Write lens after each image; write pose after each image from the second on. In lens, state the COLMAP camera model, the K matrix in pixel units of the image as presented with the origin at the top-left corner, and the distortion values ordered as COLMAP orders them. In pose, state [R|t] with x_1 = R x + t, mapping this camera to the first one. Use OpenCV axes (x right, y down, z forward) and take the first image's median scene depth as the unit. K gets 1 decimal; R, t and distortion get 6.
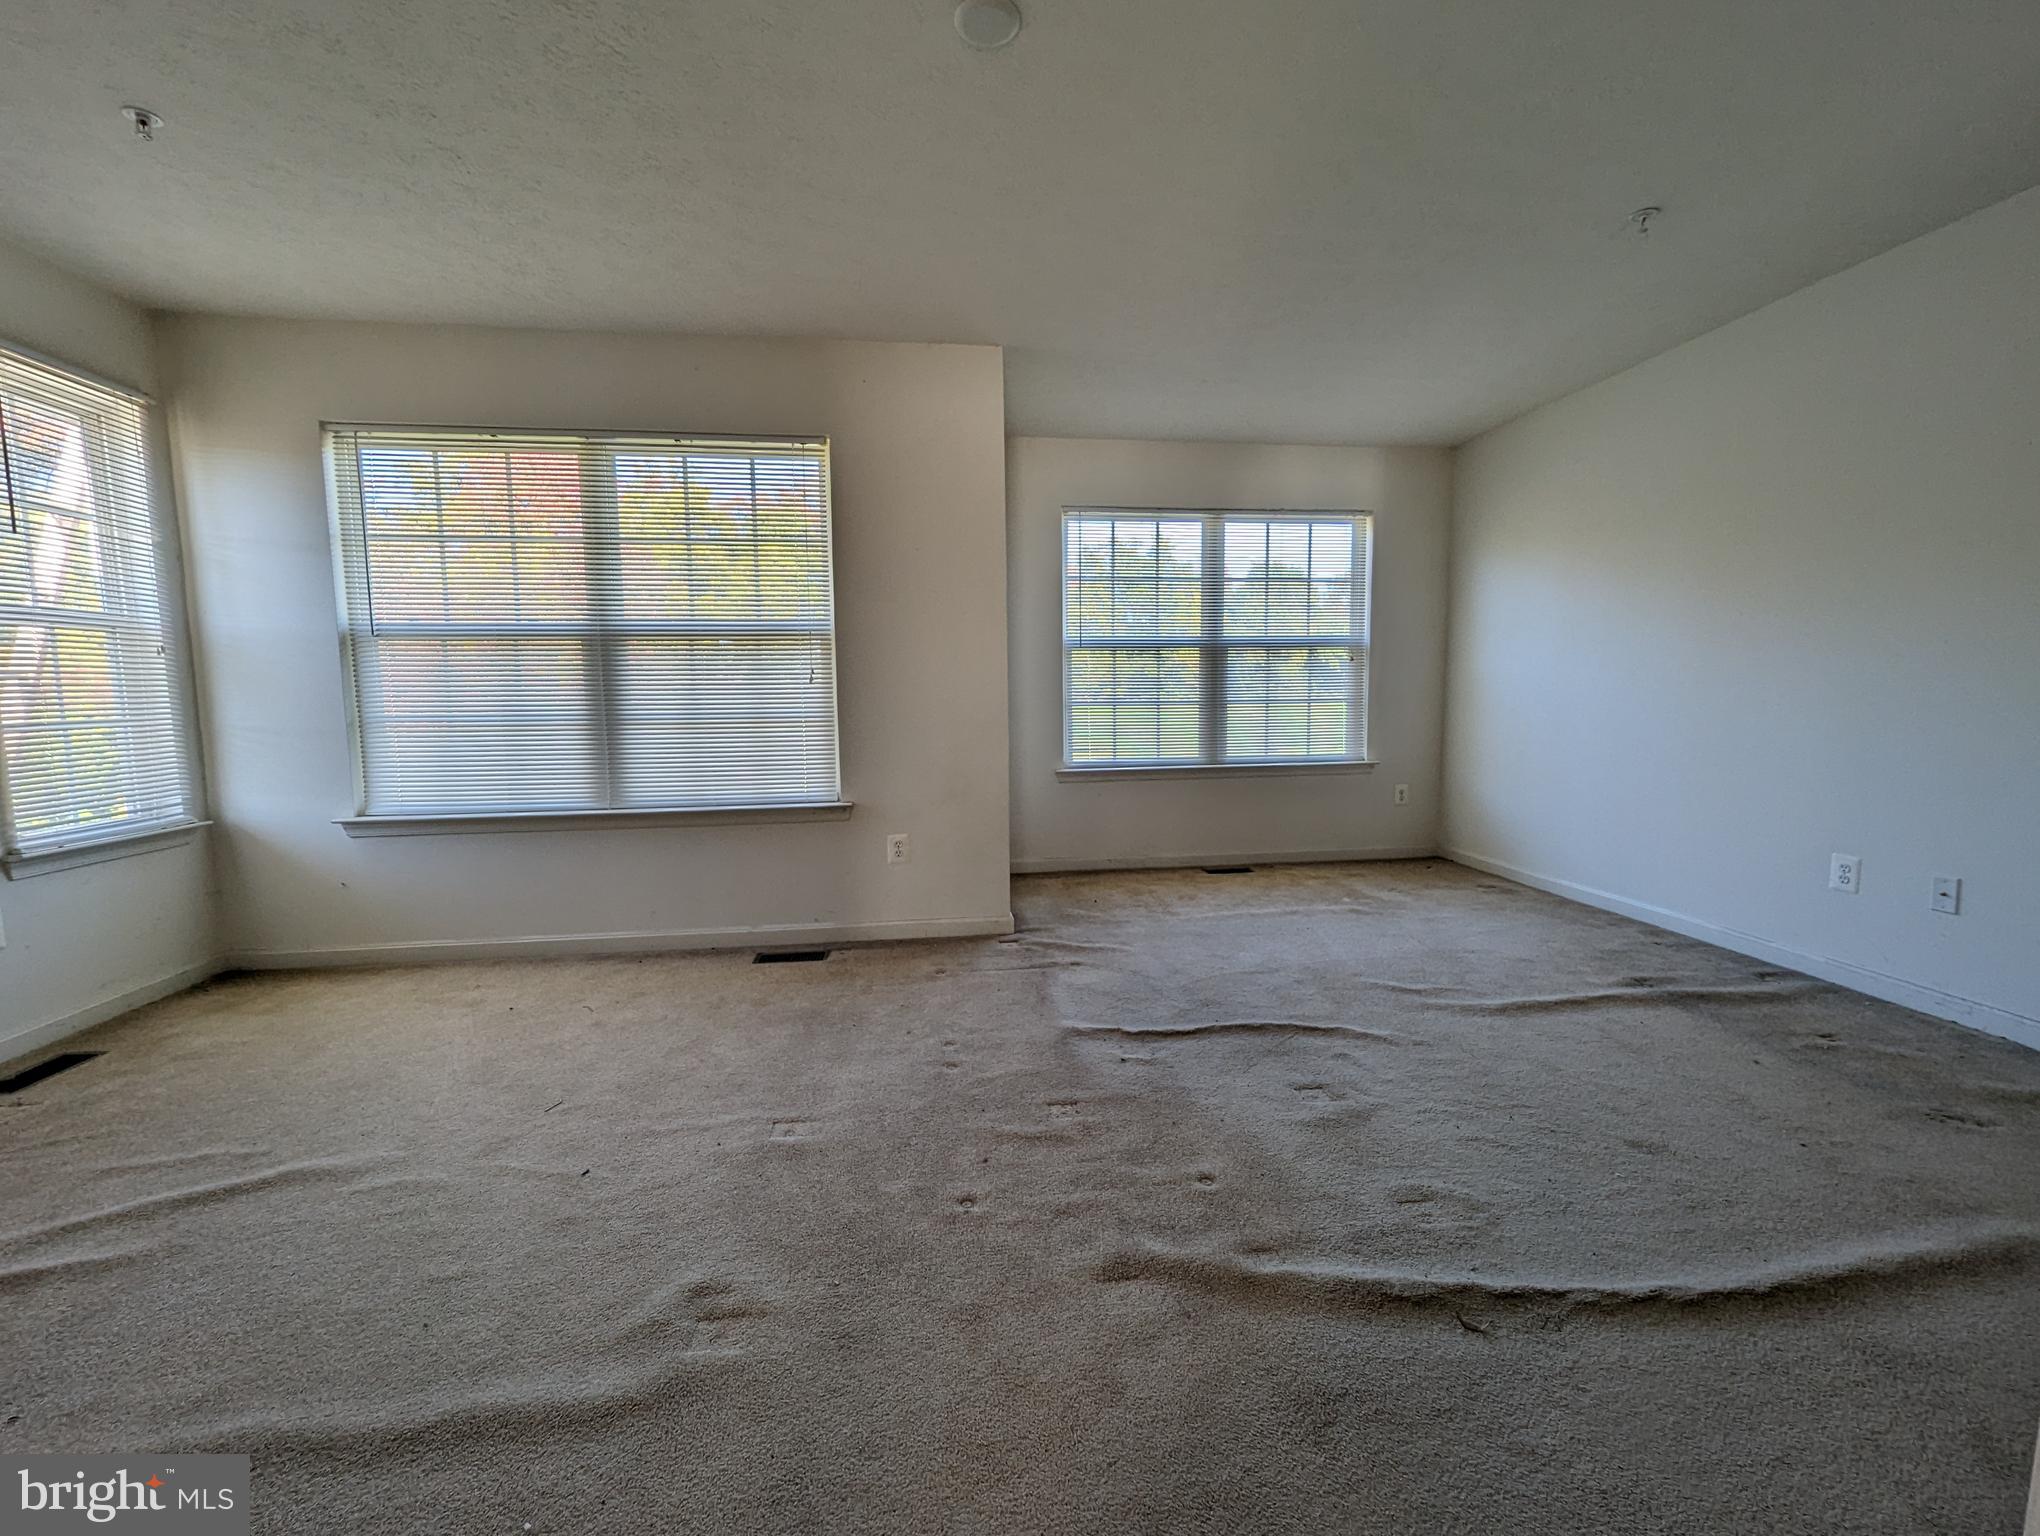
lens RADIAL K [[847.8, 0, 1028.9], [0, 847.8, 772.8], [0, 0, 1]] dist [0.000964, 0.000372]
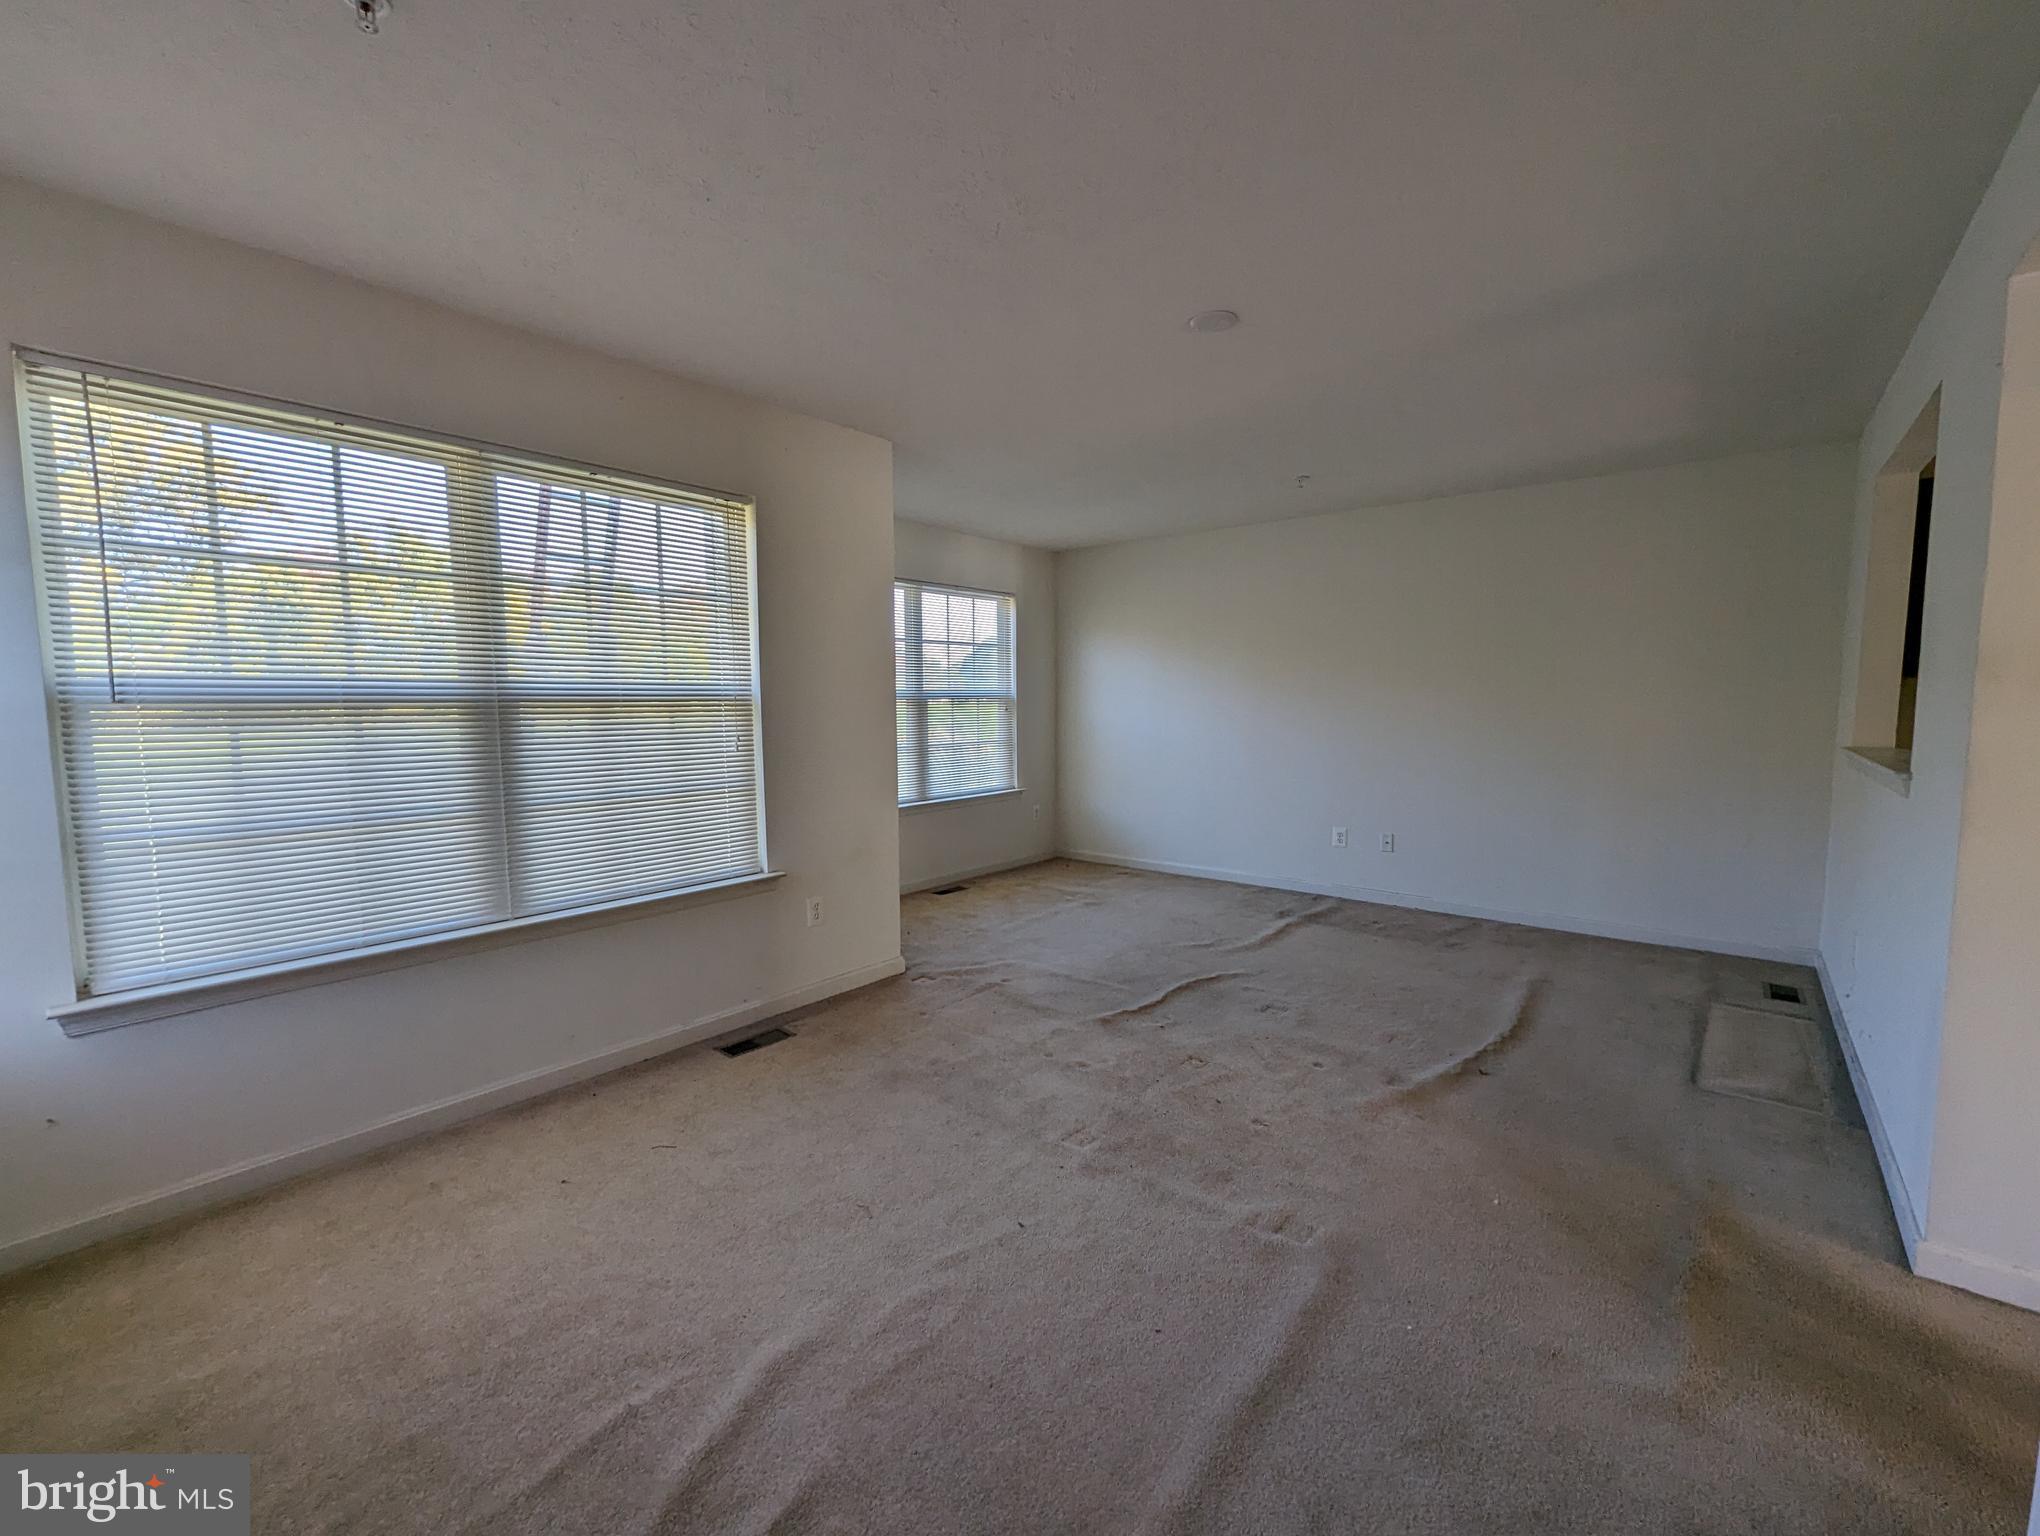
lens RADIAL K [[847.8, 0, 1028.9], [0, 847.8, 772.8], [0, 0, 1]] dist [0.000964, 0.000372]
pose [[0.727932, -0.052372, 0.683646, -0.683230], [0.064895, 0.997865, 0.007345, -0.069109], [-0.682571, 0.039019, 0.729777, 0.089125]]
